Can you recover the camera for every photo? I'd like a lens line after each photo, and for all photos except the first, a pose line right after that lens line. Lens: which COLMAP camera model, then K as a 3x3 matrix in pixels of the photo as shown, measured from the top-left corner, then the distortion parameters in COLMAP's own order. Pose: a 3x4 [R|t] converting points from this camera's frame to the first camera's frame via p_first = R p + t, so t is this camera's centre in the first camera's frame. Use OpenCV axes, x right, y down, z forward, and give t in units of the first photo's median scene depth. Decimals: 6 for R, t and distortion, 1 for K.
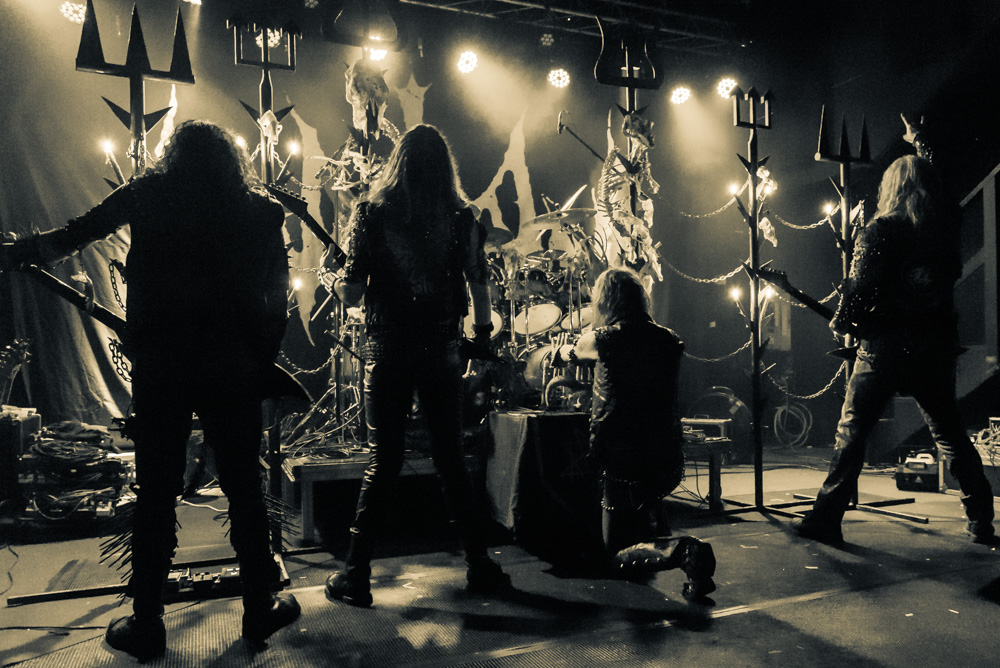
lens RADIAL K [[788.3, 0, 554.1], [0, 788.3, 363.5], [0, 0, 1]] dist [-0.003944, -0.005013]
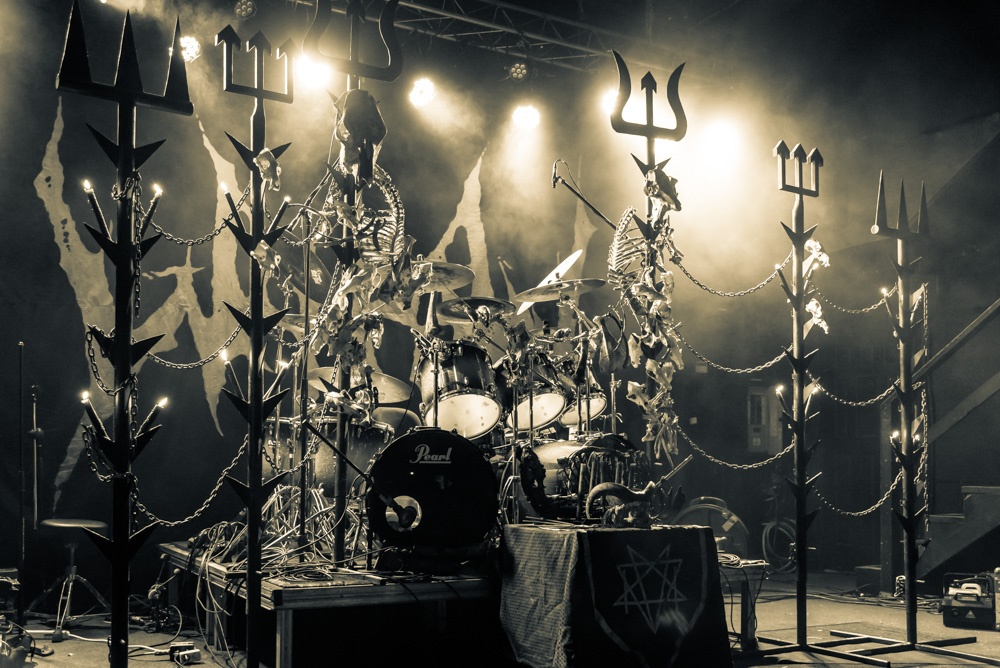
lens RADIAL K [[991.6, 0, 500.0], [0, 991.6, 412.7], [0, 0, 1]] dist [0.069160, -0.161411]
pose [[0.995769, 0.026568, 0.087966, -0.153289], [-0.022231, 0.998506, -0.049925, -0.002776], [-0.089161, 0.047758, 0.994872, -0.023767]]
